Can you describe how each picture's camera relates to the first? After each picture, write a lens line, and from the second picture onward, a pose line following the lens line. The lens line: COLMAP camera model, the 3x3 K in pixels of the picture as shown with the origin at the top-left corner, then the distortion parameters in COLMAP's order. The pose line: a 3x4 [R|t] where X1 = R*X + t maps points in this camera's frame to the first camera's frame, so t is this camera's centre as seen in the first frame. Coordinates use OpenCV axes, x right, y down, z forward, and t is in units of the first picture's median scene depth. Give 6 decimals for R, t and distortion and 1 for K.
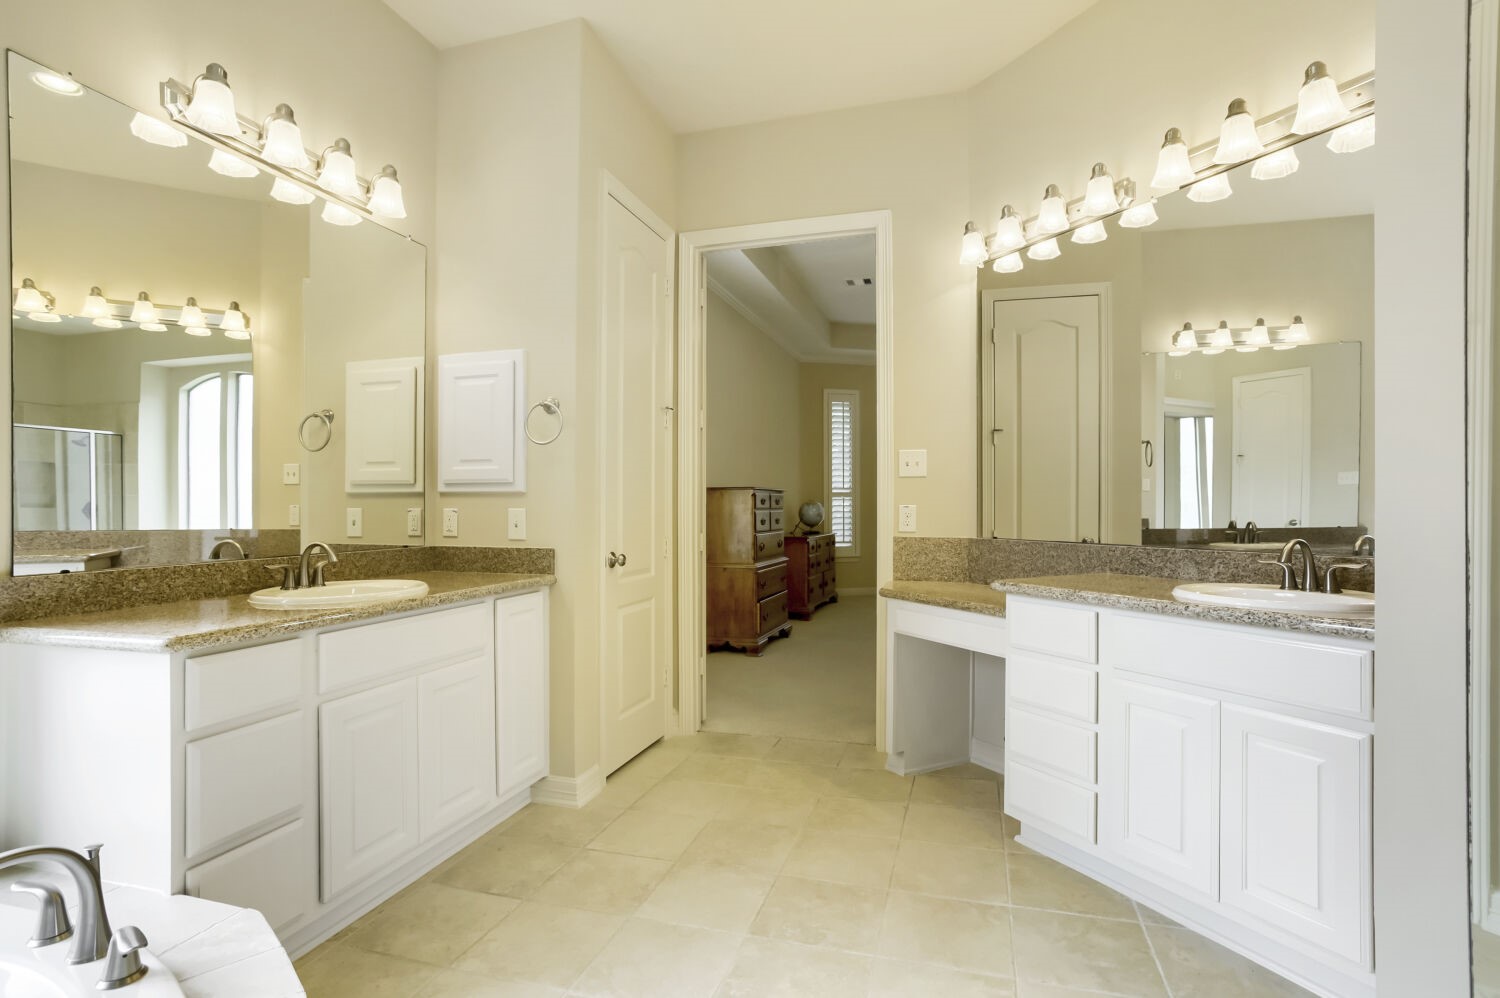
lens RADIAL K [[787.7, 0, 743.2], [0, 787.7, 501.8], [0, 0, 1]] dist [-0.013542, 0.005343]
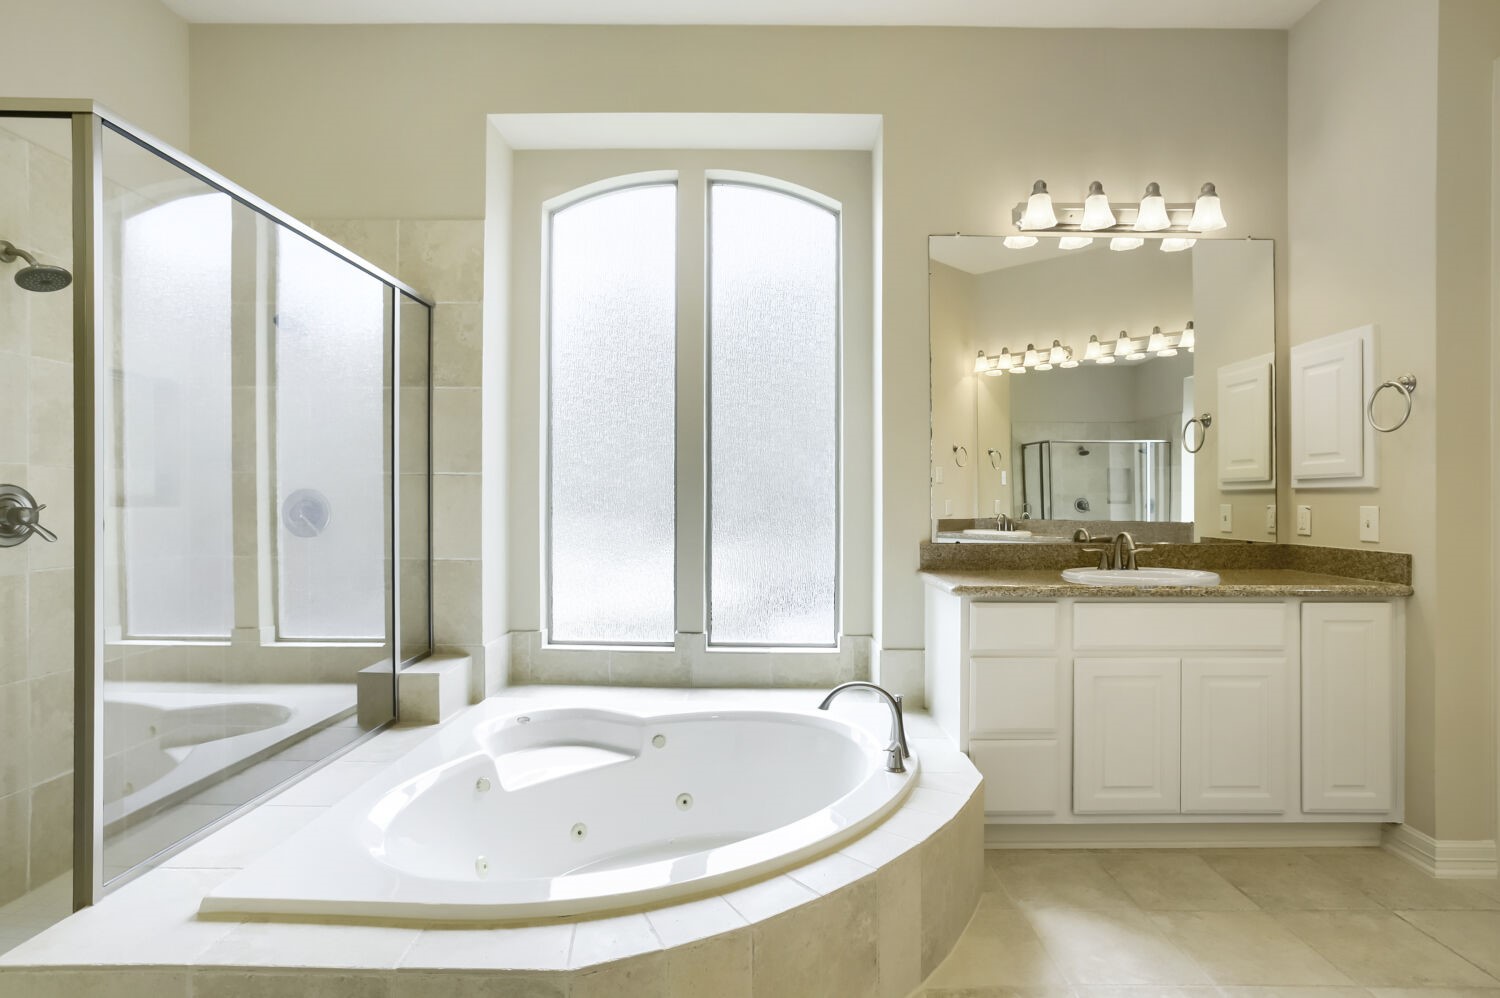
lens RADIAL K [[787.7, 0, 739.7], [0, 787.7, 497.9], [0, 0, 1]] dist [-0.013542, 0.005343]
pose [[0.250650, -0.002962, -0.968073, 0.386127], [0.002377, 0.999994, -0.002444, 0.000003], [0.968075, -0.001688, 0.250655, 0.104028]]
